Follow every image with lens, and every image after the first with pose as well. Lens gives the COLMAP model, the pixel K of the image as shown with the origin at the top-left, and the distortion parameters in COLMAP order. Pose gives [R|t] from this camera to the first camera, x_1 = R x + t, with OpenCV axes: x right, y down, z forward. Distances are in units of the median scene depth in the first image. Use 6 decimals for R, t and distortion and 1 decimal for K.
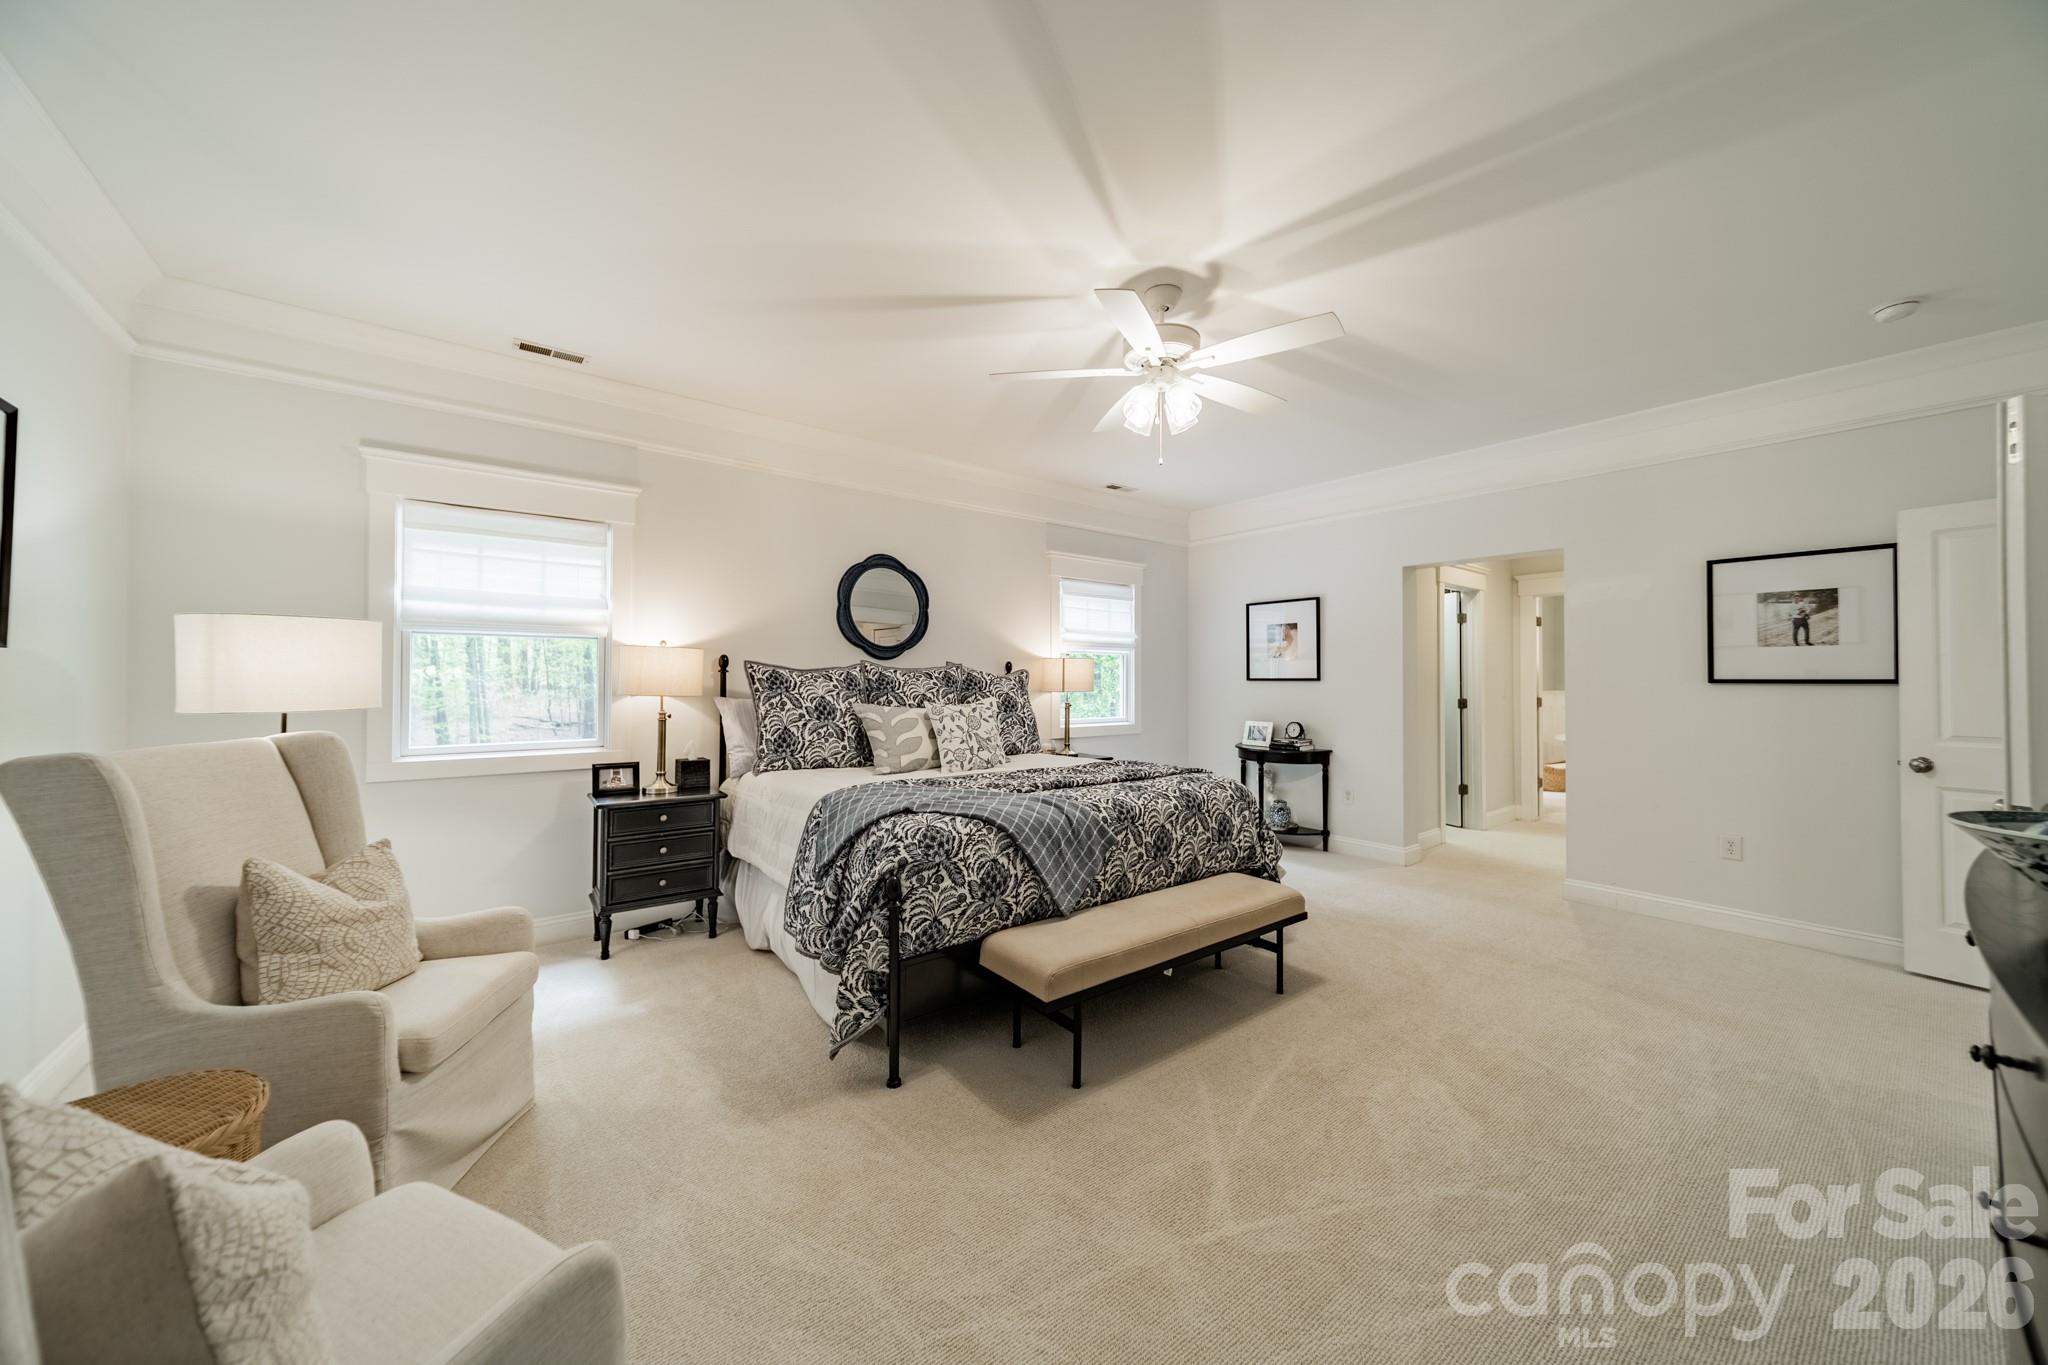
lens RADIAL K [[723.0, 0, 1030.3], [0, 723.0, 672.5], [0, 0, 1]] dist [0.005353, 0.000570]
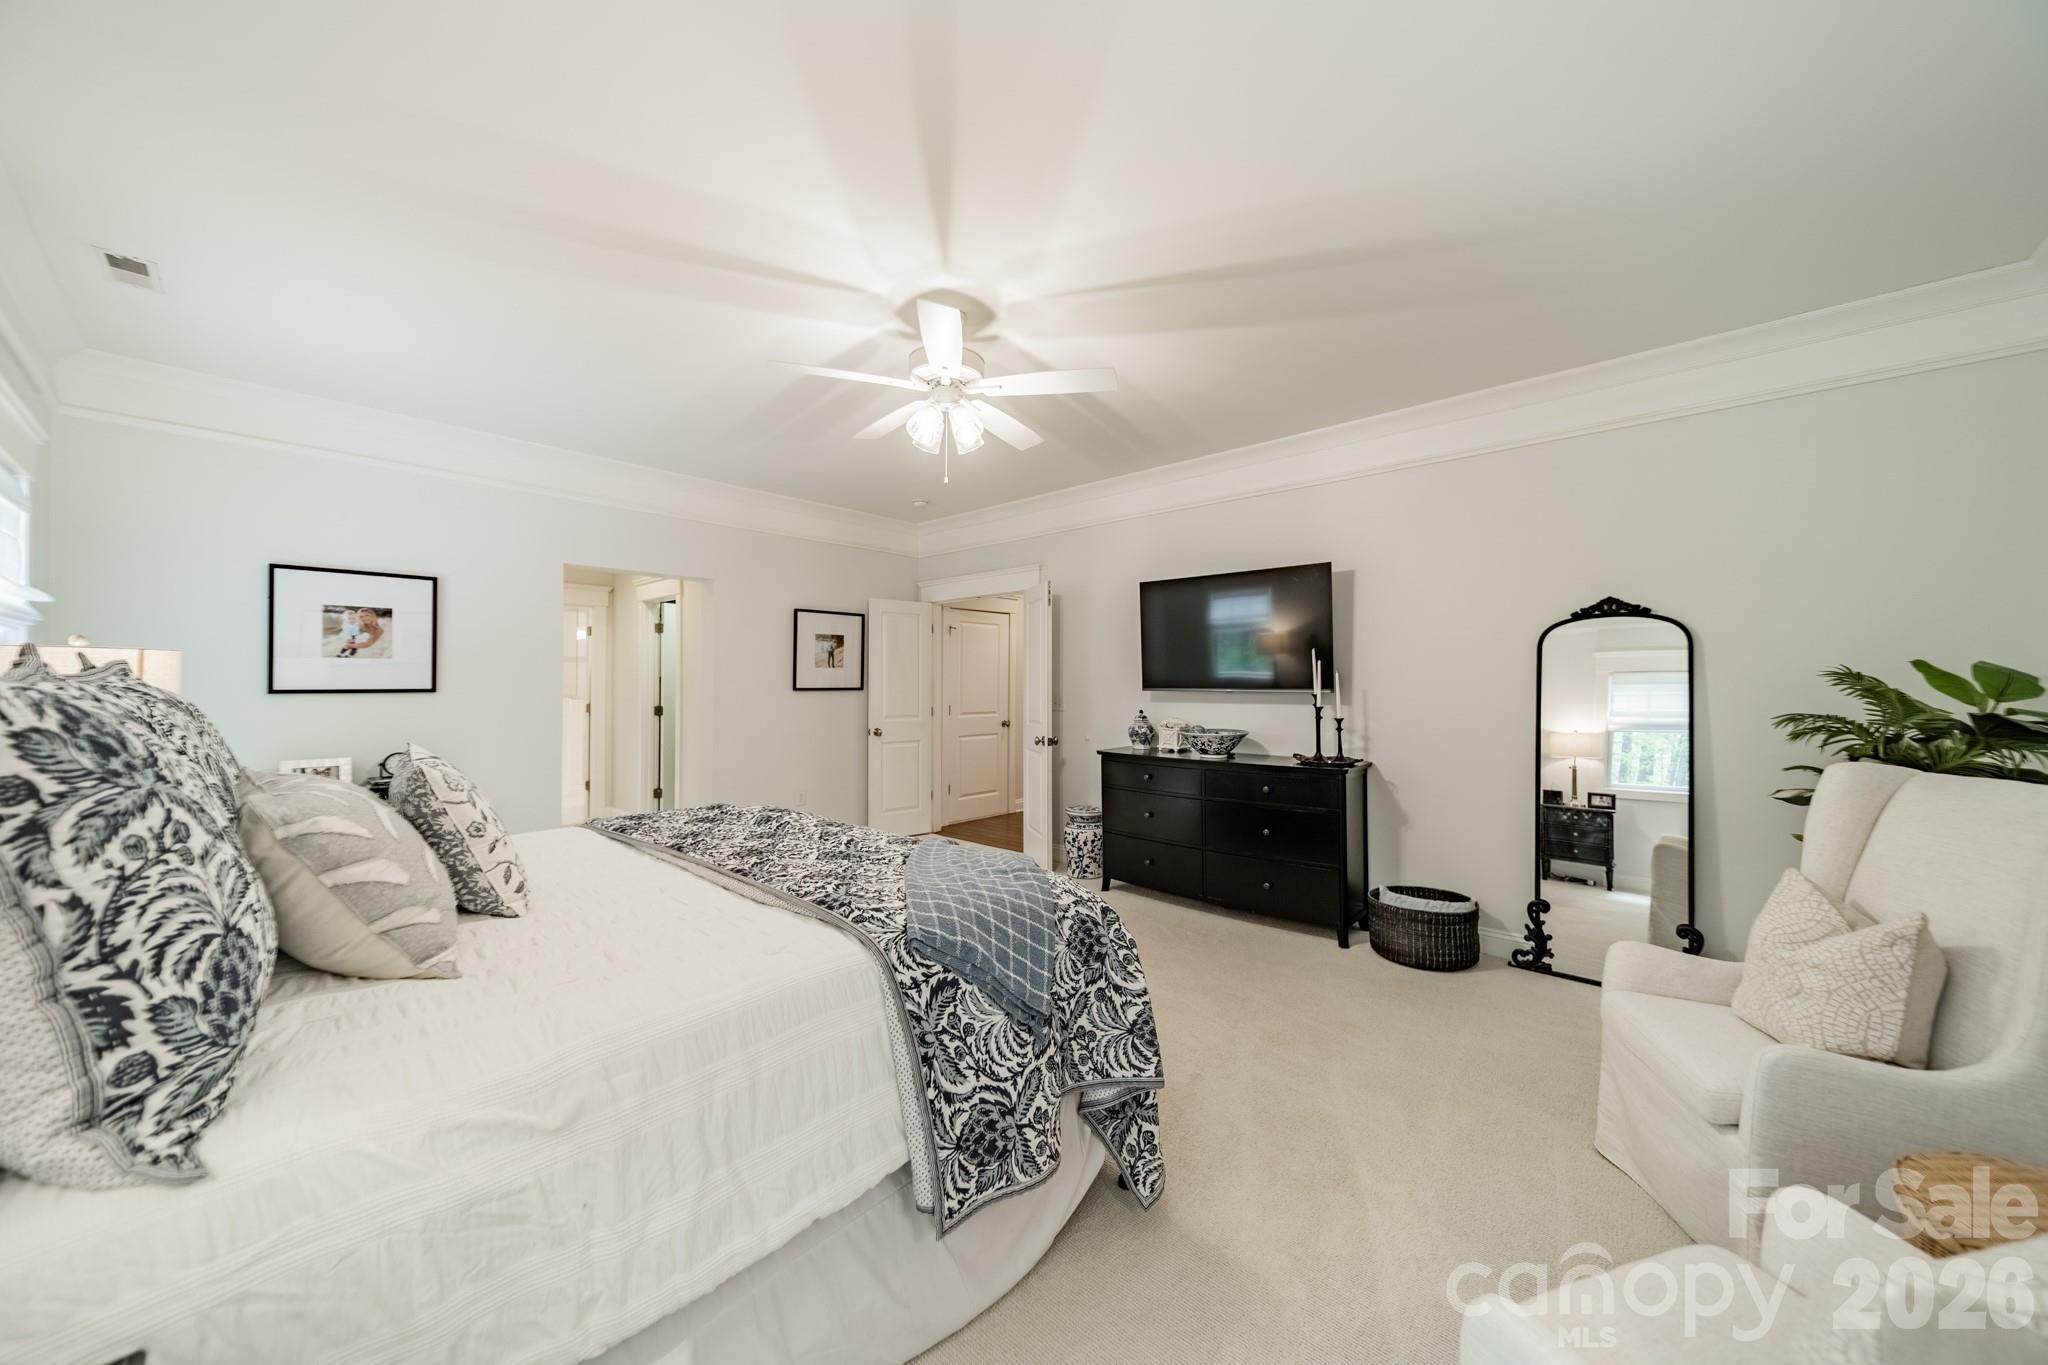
lens RADIAL K [[723.0, 0, 1032.9], [0, 723.0, 682.1], [0, 0, 1]] dist [0.005353, 0.000570]
pose [[-0.154675, 0.006238, 0.987946, -0.518243], [-0.004577, 0.999965, -0.007031, 0.004795], [-0.987955, -0.005610, -0.154641, 0.628754]]
